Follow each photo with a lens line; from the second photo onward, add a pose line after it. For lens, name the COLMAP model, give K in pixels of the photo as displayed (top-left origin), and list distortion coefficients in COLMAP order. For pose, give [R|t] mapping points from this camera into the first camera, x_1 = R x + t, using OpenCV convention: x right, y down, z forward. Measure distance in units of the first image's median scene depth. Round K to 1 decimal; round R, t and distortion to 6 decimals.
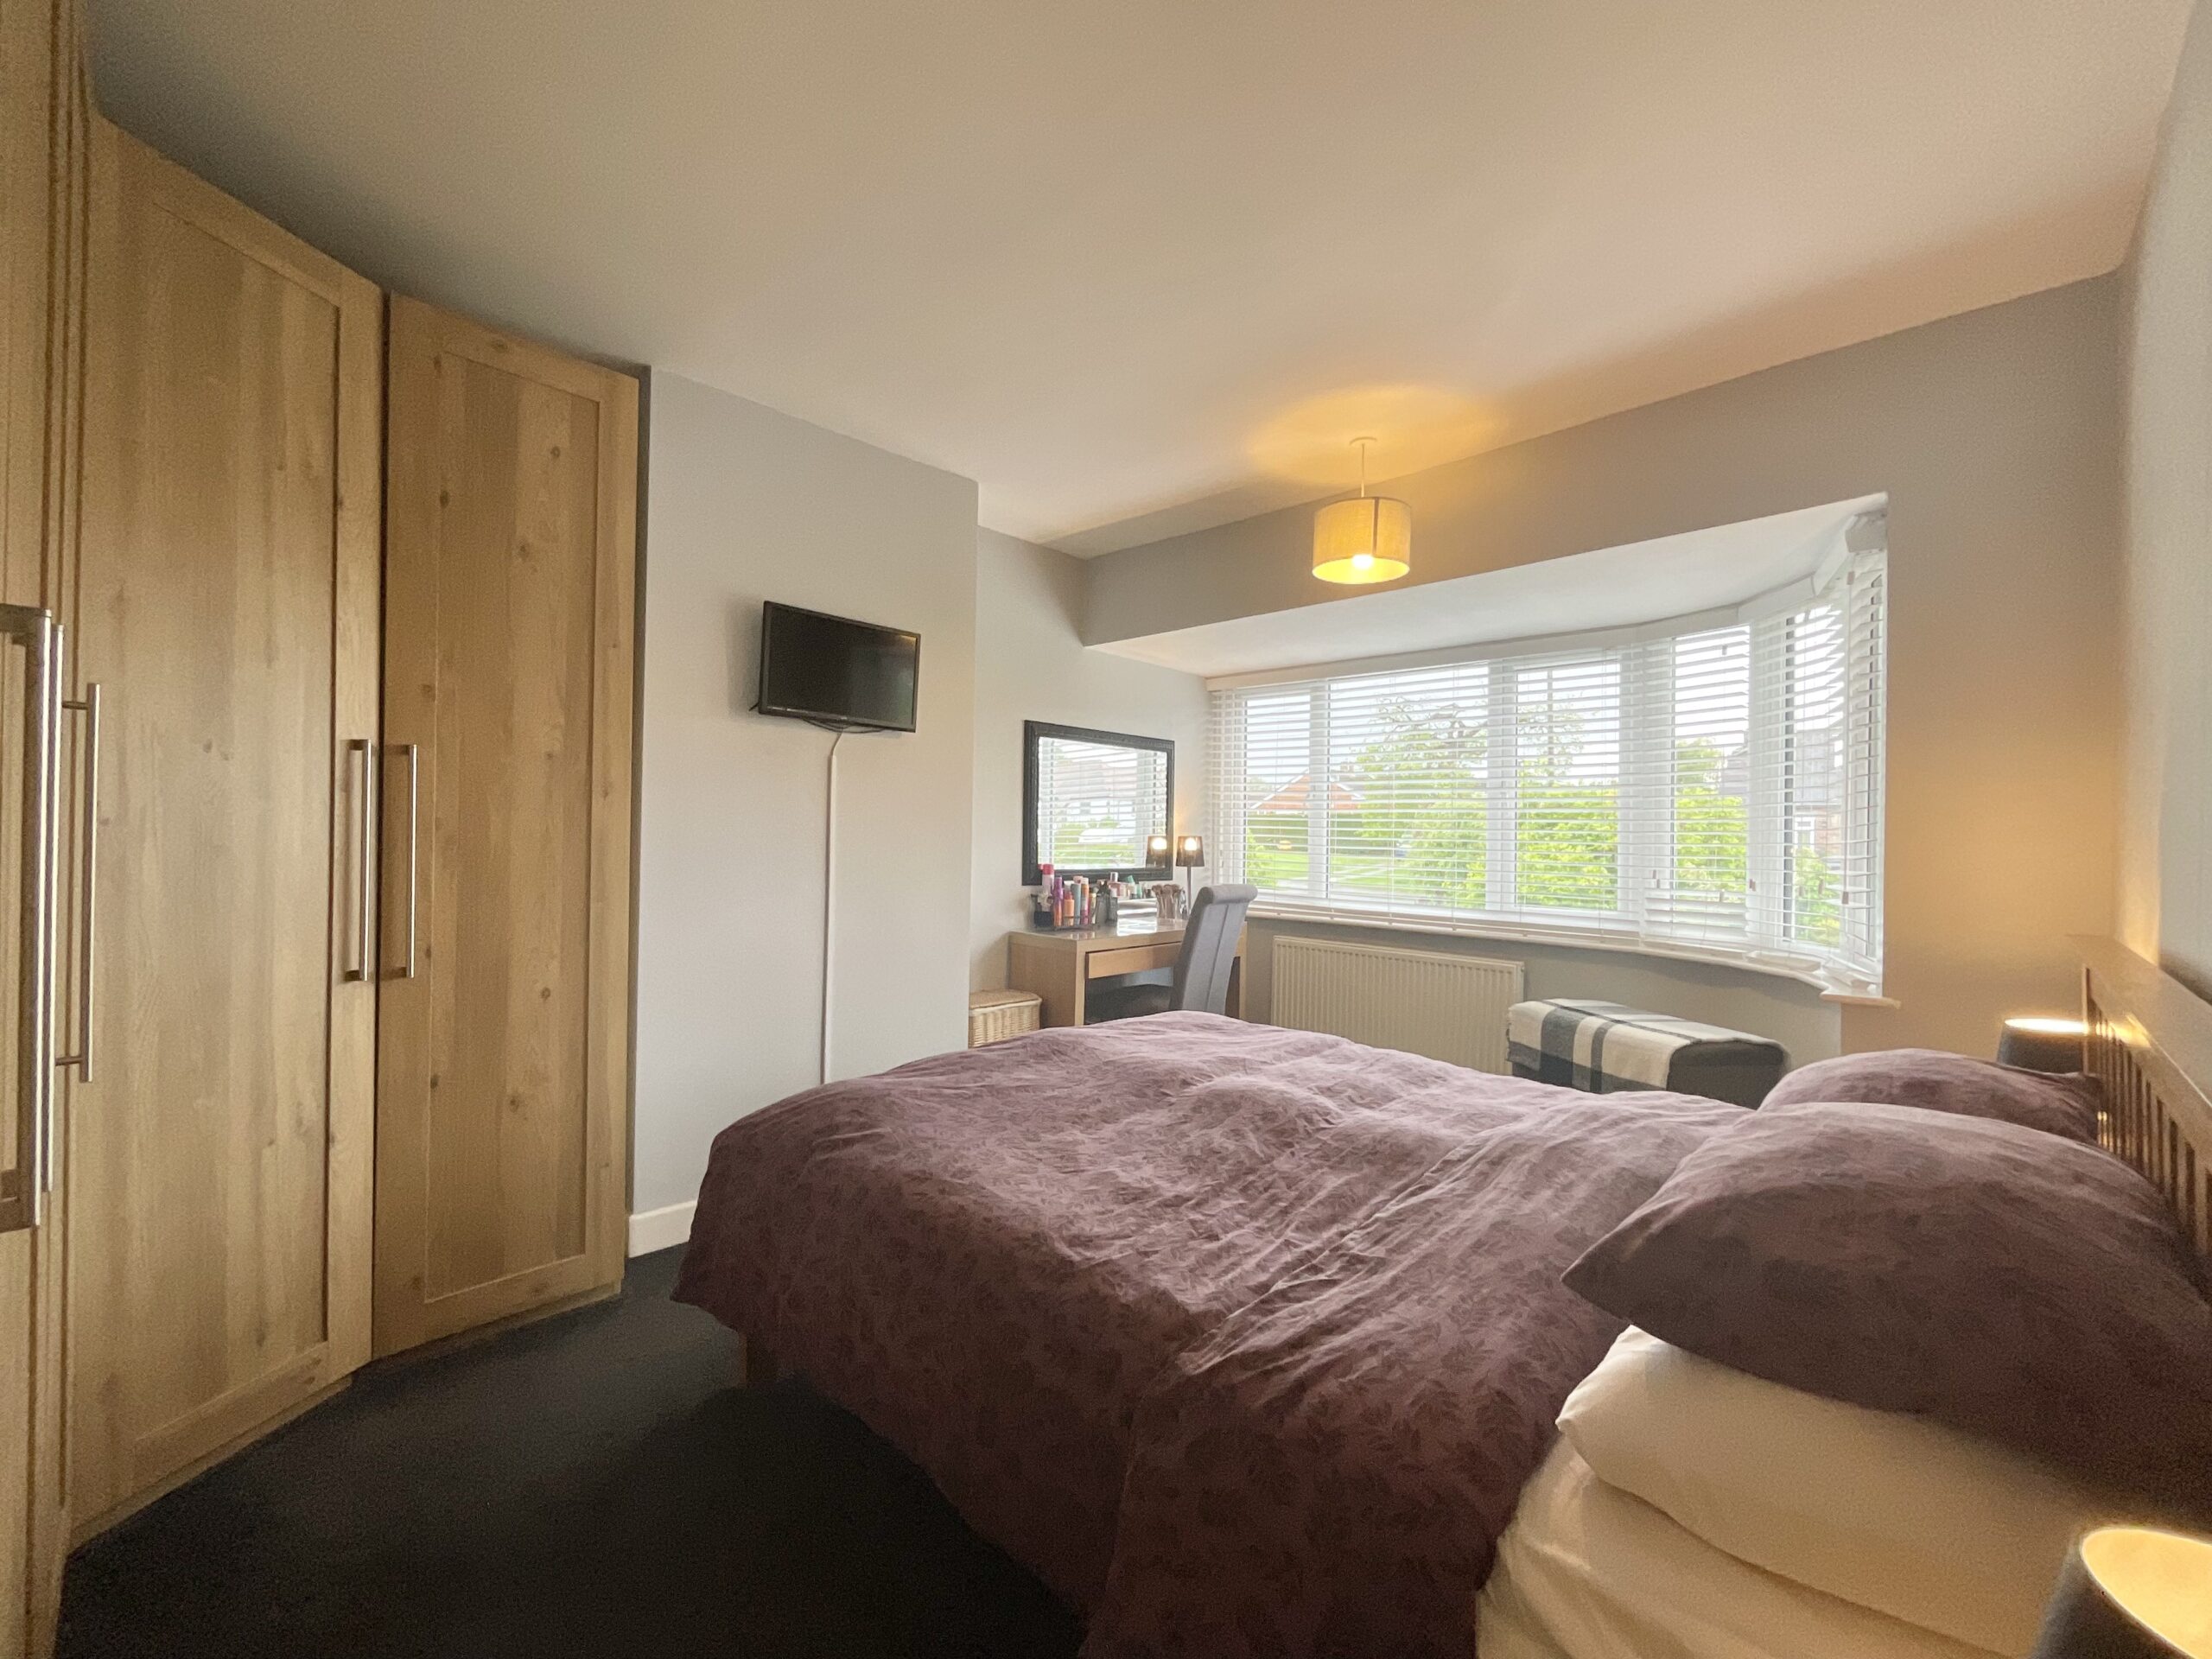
lens RADIAL K [[901.9, 0, 1106.5], [0, 901.9, 828.3], [0, 0, 1]] dist [-0.002112, 0.000073]
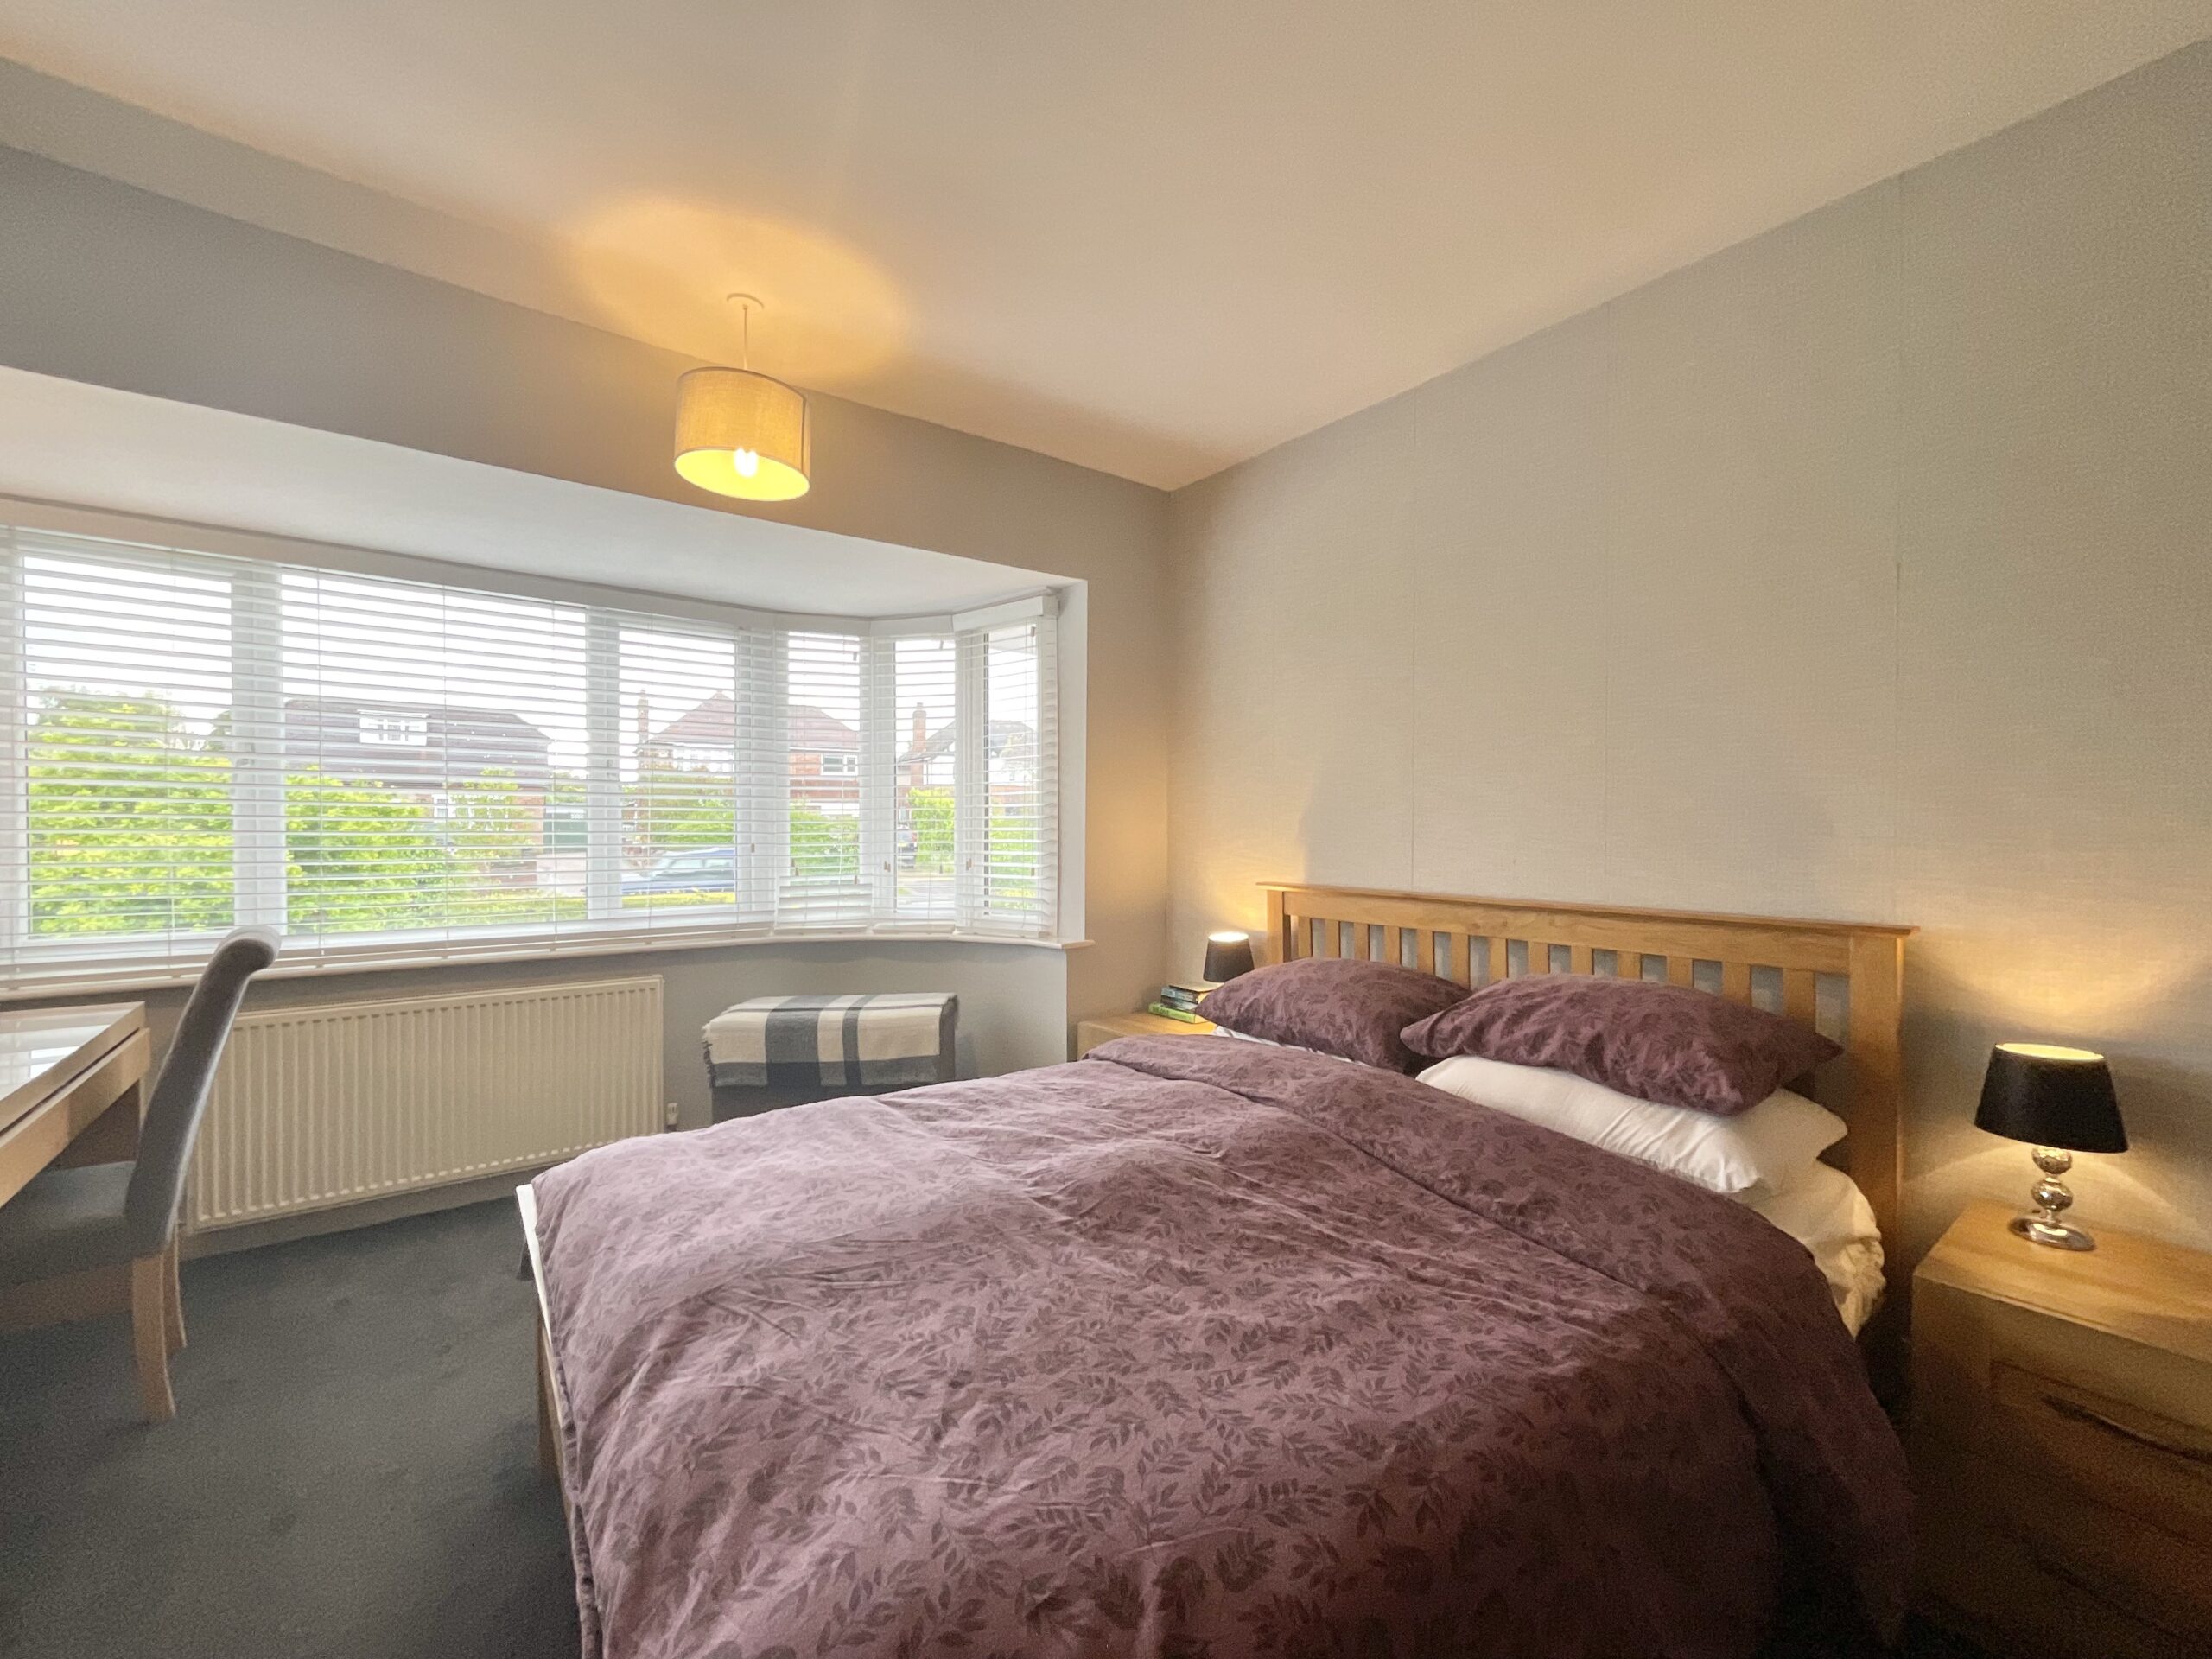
lens RADIAL K [[901.9, 0, 1104.8], [0, 901.9, 832.0], [0, 0, 1]] dist [-0.002112, 0.000073]
pose [[0.151003, -0.024725, 0.988224, -0.385531], [-0.005875, 0.999647, 0.025909, -0.013603], [-0.988516, -0.009718, 0.150804, 0.555459]]
